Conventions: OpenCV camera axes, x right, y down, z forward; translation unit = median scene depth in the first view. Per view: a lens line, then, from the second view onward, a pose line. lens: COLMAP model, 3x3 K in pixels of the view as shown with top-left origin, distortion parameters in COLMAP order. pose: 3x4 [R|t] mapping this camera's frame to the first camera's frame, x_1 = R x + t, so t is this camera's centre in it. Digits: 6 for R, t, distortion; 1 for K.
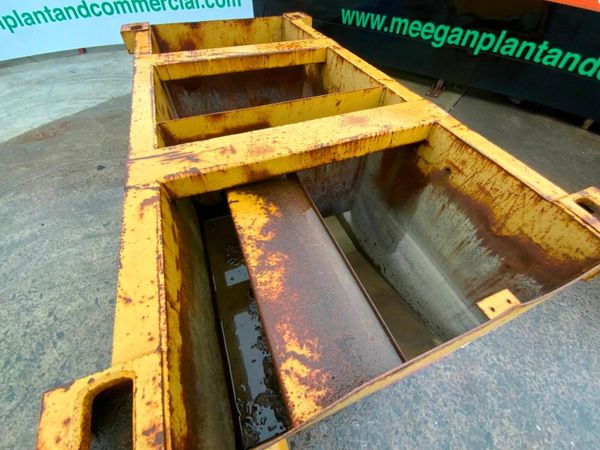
lens RADIAL K [[243.3, 0, 300.0], [0, 243.3, 225.0], [0, 0, 1]] dist [0.011800, -0.014571]
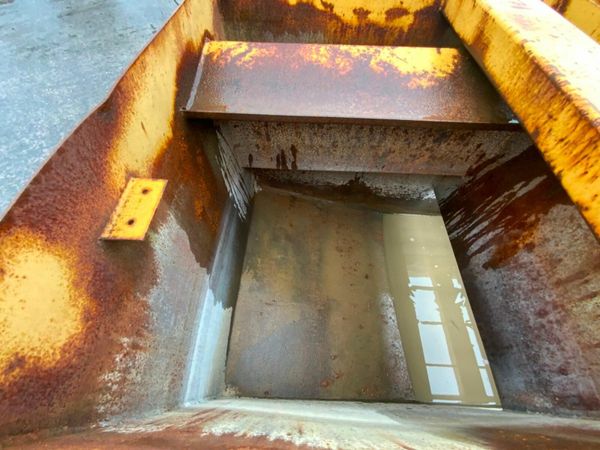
lens RADIAL K [[243.3, 0, 300.0], [0, 243.3, 225.0], [0, 0, 1]] dist [0.011800, -0.014571]
pose [[-0.417294, 0.759342, -0.499265, 0.887536], [-0.712220, 0.067967, 0.698658, -0.344666], [0.564454, 0.647132, 0.512456, 0.848936]]
